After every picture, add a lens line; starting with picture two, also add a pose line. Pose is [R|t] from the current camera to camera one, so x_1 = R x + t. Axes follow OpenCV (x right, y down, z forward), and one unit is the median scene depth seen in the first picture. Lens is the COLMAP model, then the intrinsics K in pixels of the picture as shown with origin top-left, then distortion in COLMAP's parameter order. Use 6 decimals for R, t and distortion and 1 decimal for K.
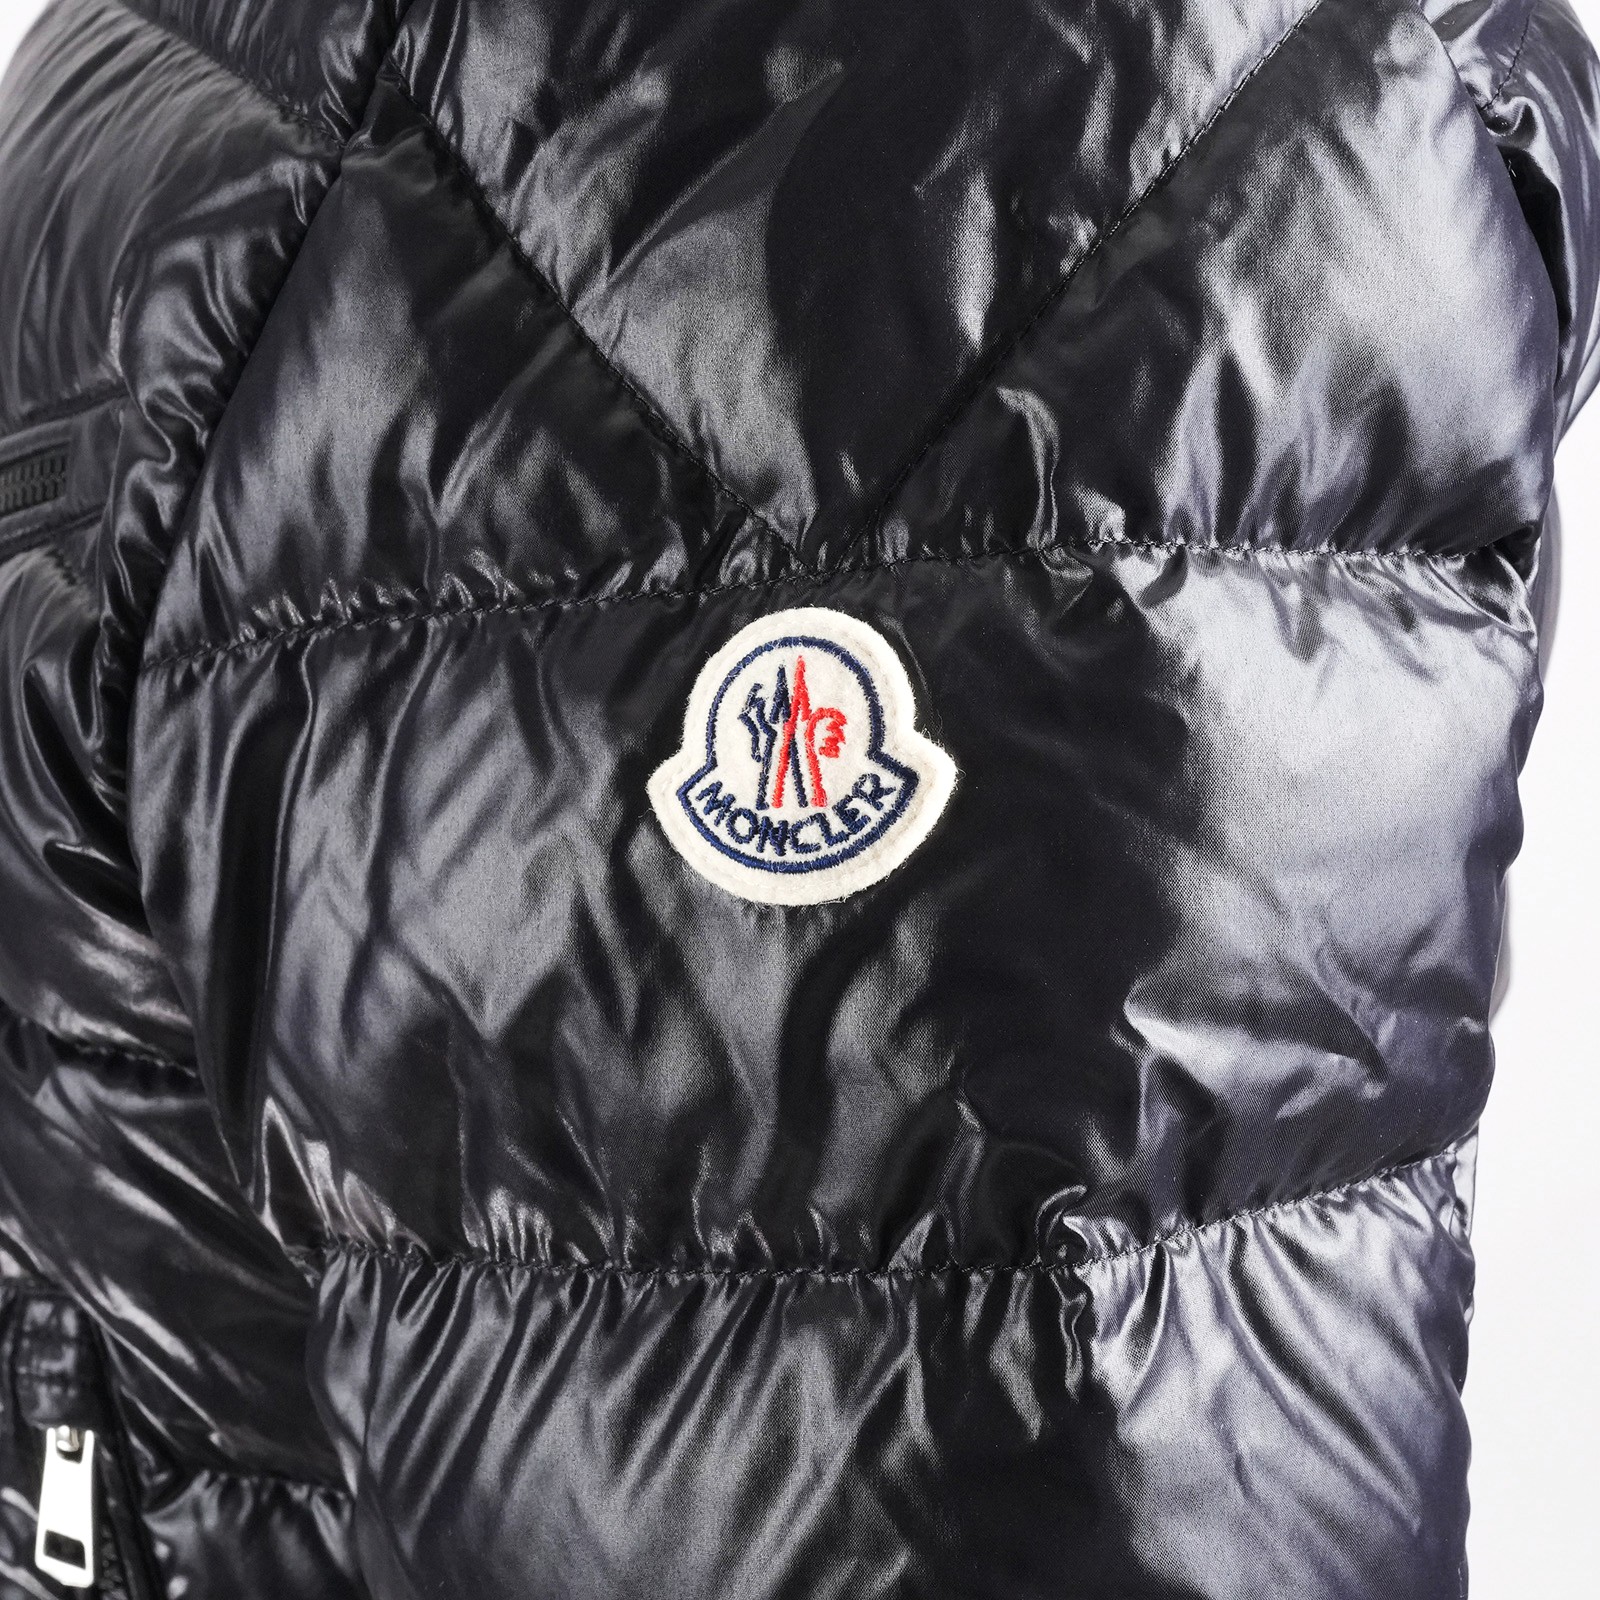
lens RADIAL K [[3815.2, 0, 800.0], [0, 3815.2, 800.0], [0, 0, 1]] dist [-0.025317, -0.498728]
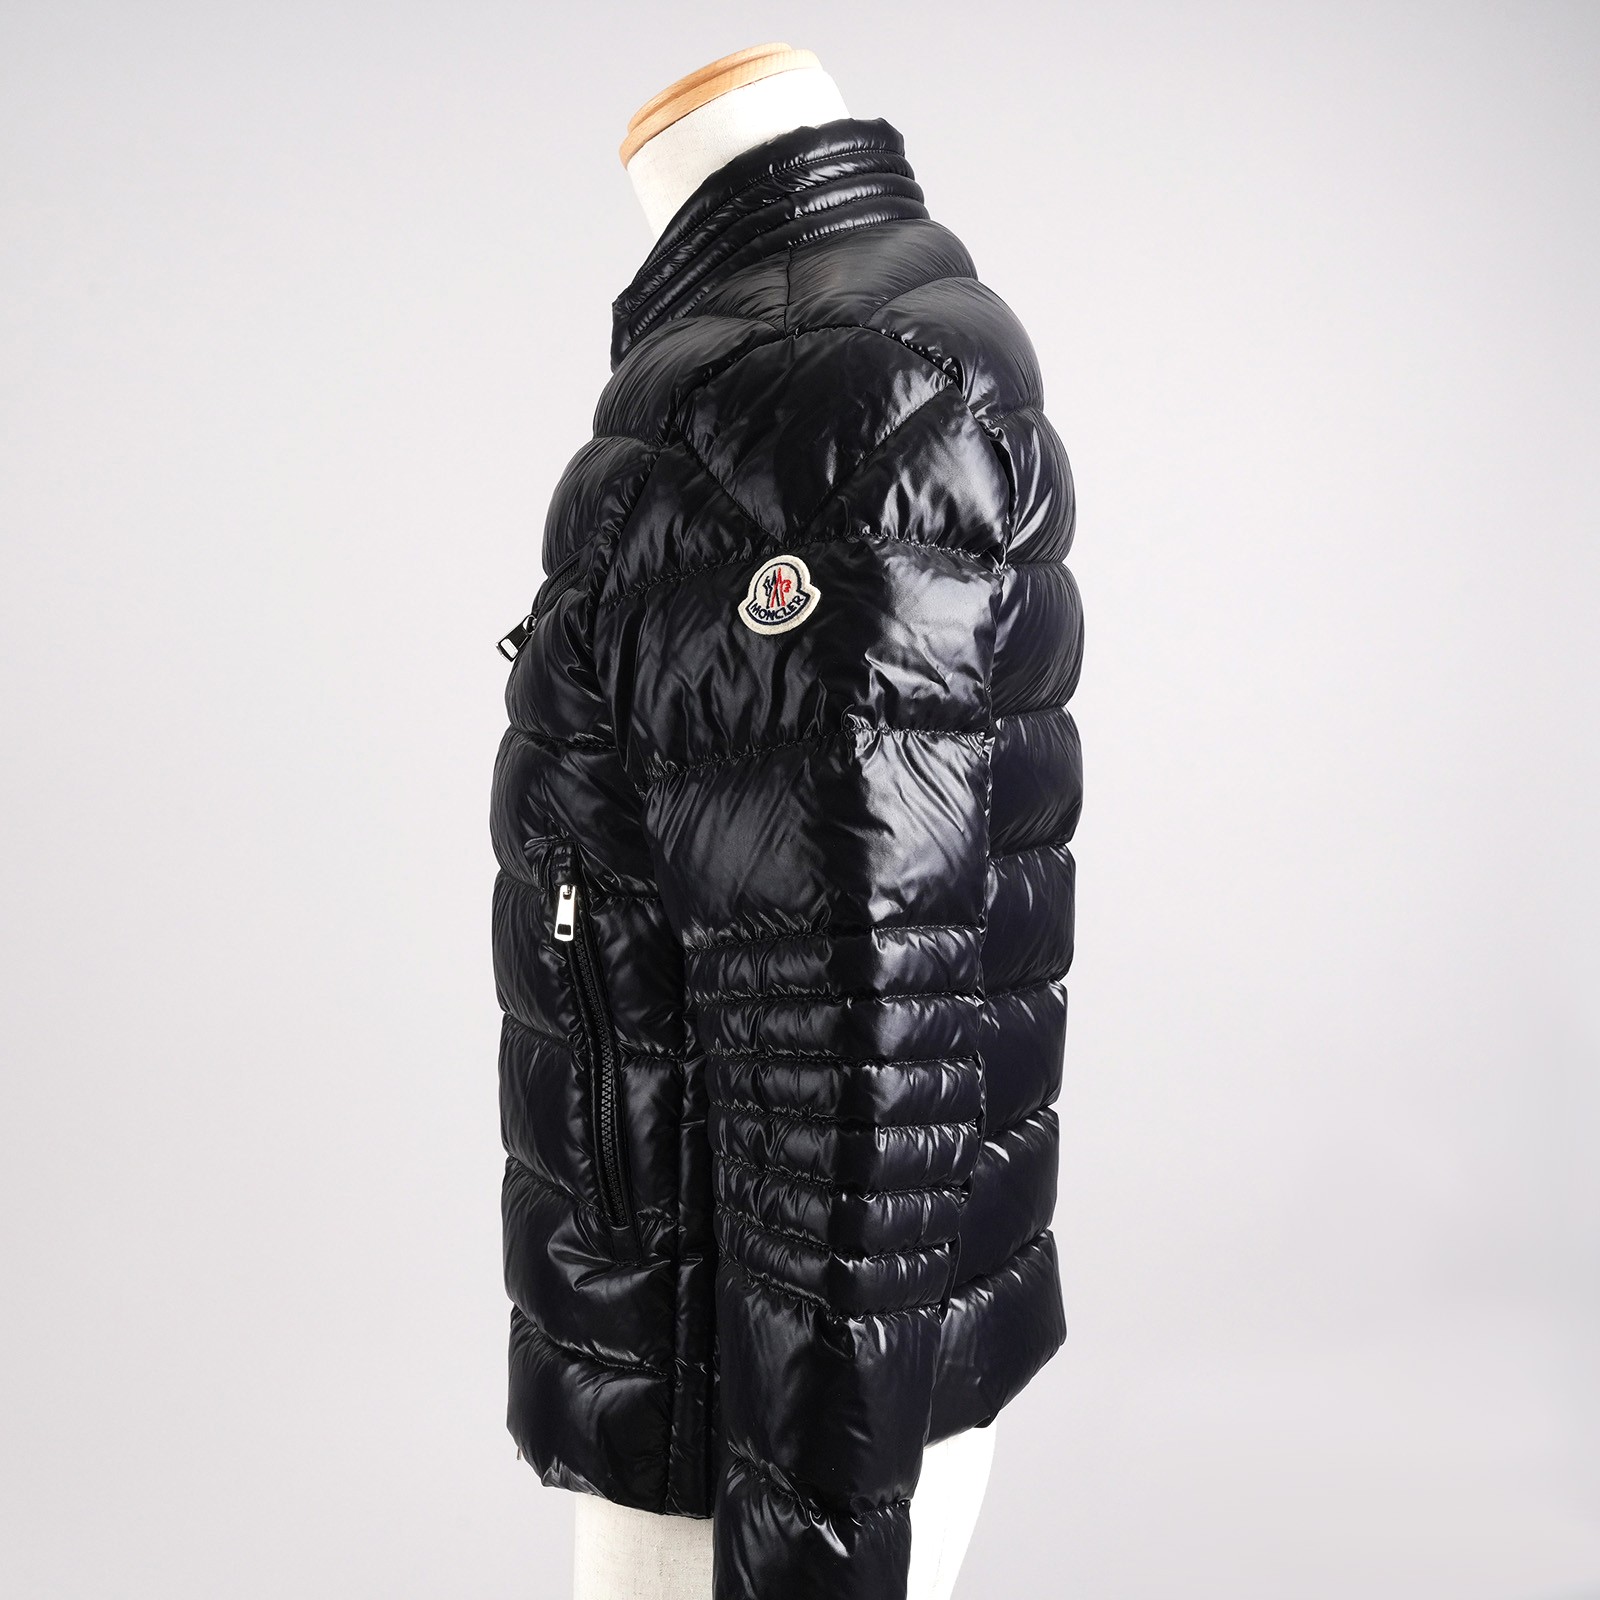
lens RADIAL K [[2408.8, 0, 800.0], [0, 2408.8, 800.0], [0, 0, 1]] dist [0.018850, -0.010304]
pose [[0.994743, 0.000215, -0.102401, 0.245566], [-0.021409, 0.978335, -0.205916, 0.627902], [0.100138, 0.207026, 0.973197, -1.126657]]
